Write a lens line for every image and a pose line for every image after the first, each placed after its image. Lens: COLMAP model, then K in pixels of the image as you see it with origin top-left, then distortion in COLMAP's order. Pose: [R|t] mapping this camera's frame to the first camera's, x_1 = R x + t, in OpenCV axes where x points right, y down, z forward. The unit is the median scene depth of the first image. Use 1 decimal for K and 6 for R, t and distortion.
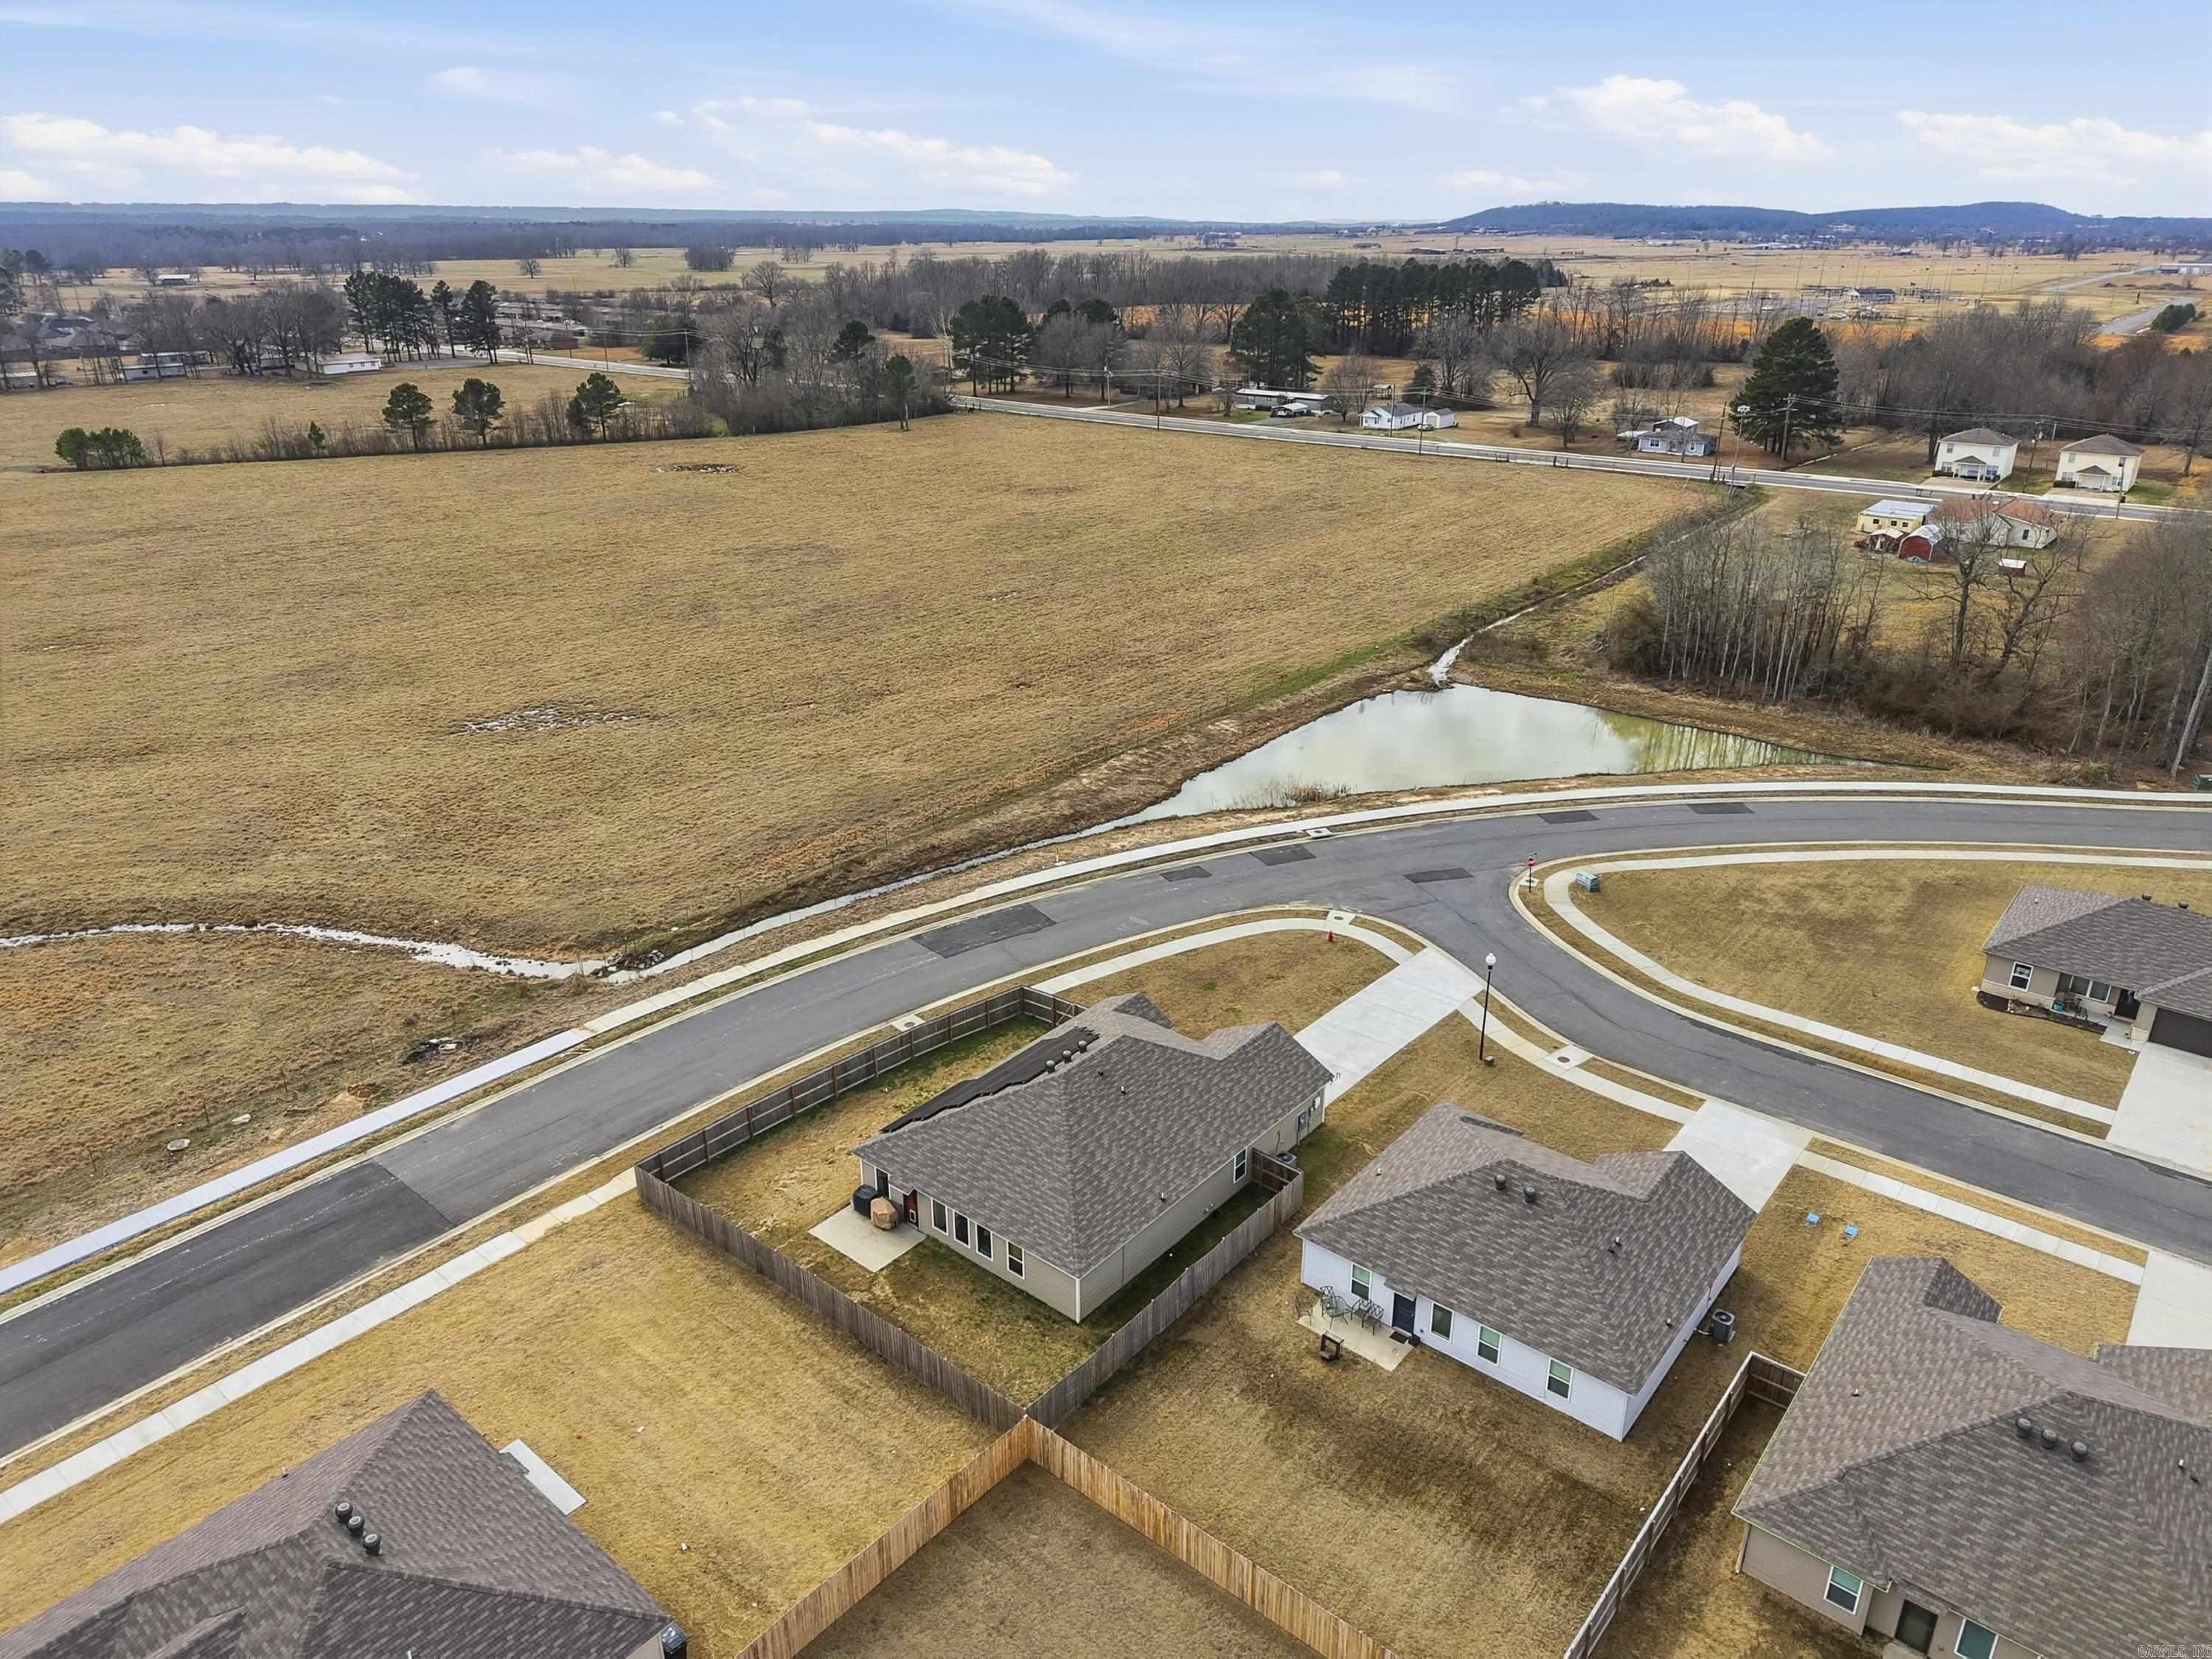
lens RADIAL K [[1473.4, 0, 1106.0], [0, 1473.4, 829.5], [0, 0, 1]] dist [0.036660, -0.037677]
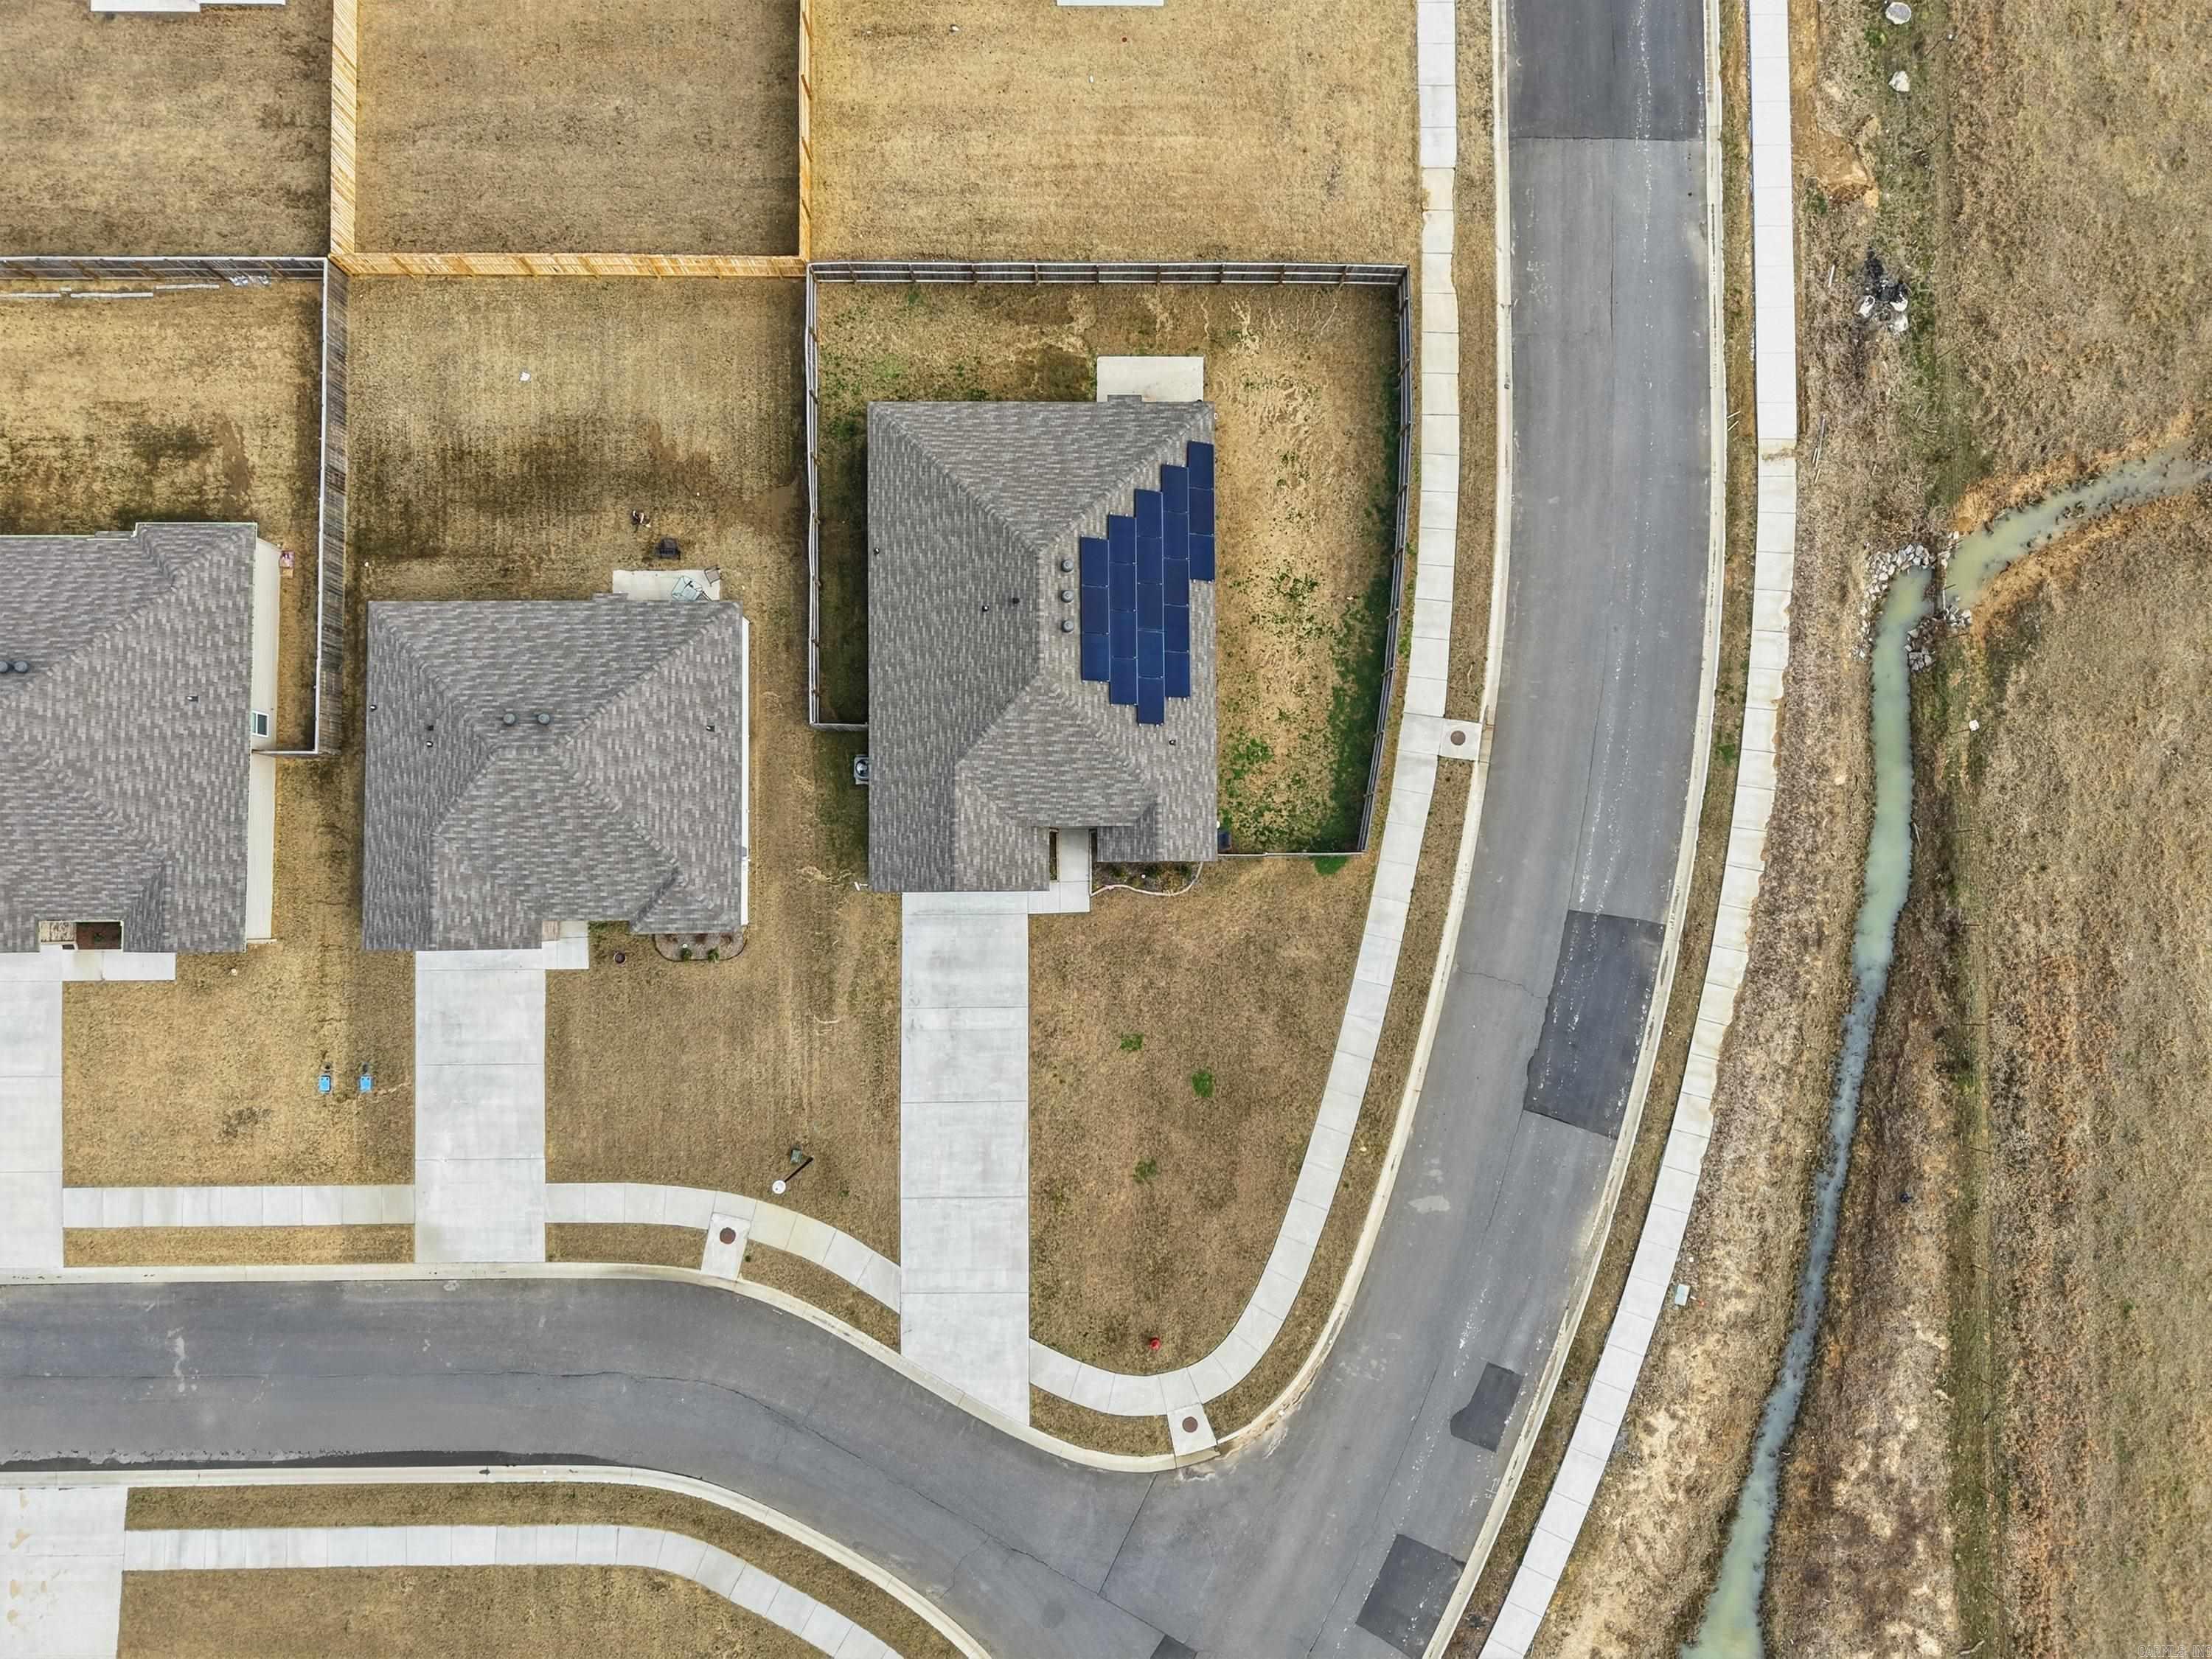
lens RADIAL K [[1473.4, 0, 1106.0], [0, 1473.4, 829.5], [0, 0, 1]] dist [0.036660, -0.037677]
pose [[-0.765410, 0.642306, -0.039873, 0.049322], [-0.251658, -0.241715, 0.937146, -0.437445], [0.592297, 0.727335, 0.346652, 0.567040]]
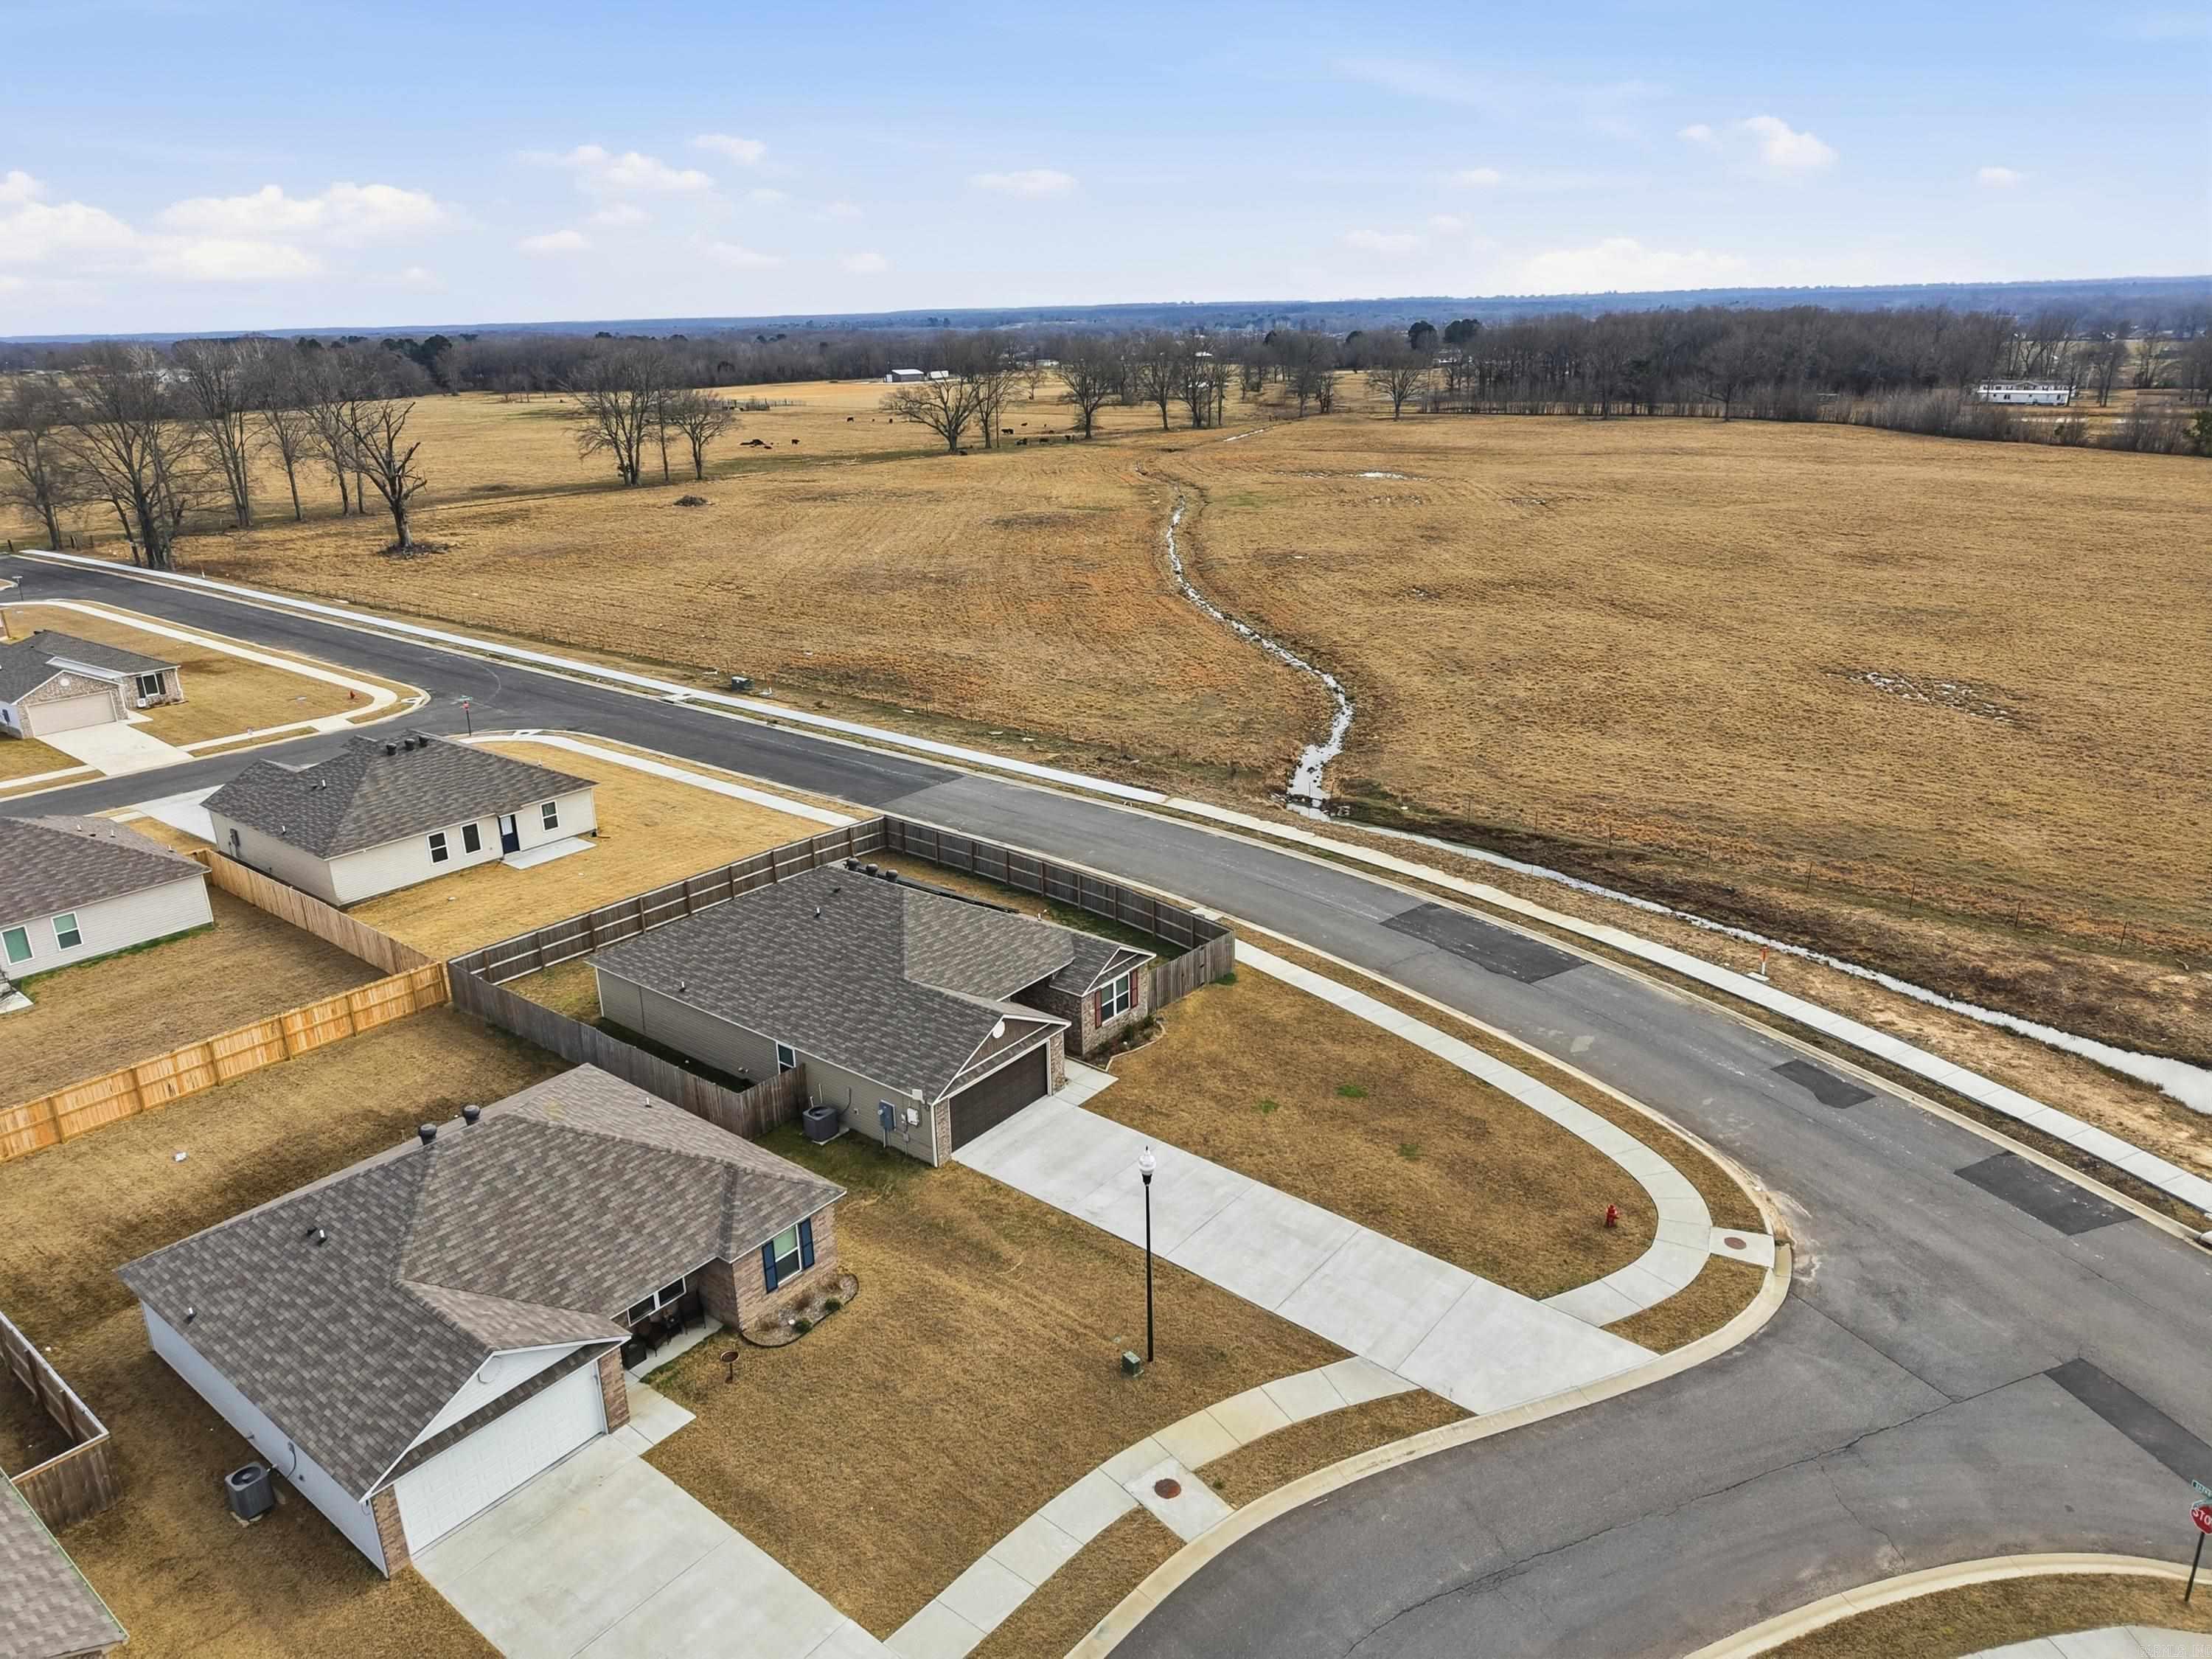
lens RADIAL K [[1473.4, 0, 1106.0], [0, 1473.4, 829.5], [0, 0, 1]] dist [0.036660, -0.037677]
pose [[0.022988, 0.327906, -0.944431, 0.535587], [-0.362433, 0.883150, 0.297807, -0.118054], [0.931726, 0.335446, 0.139146, 0.686951]]
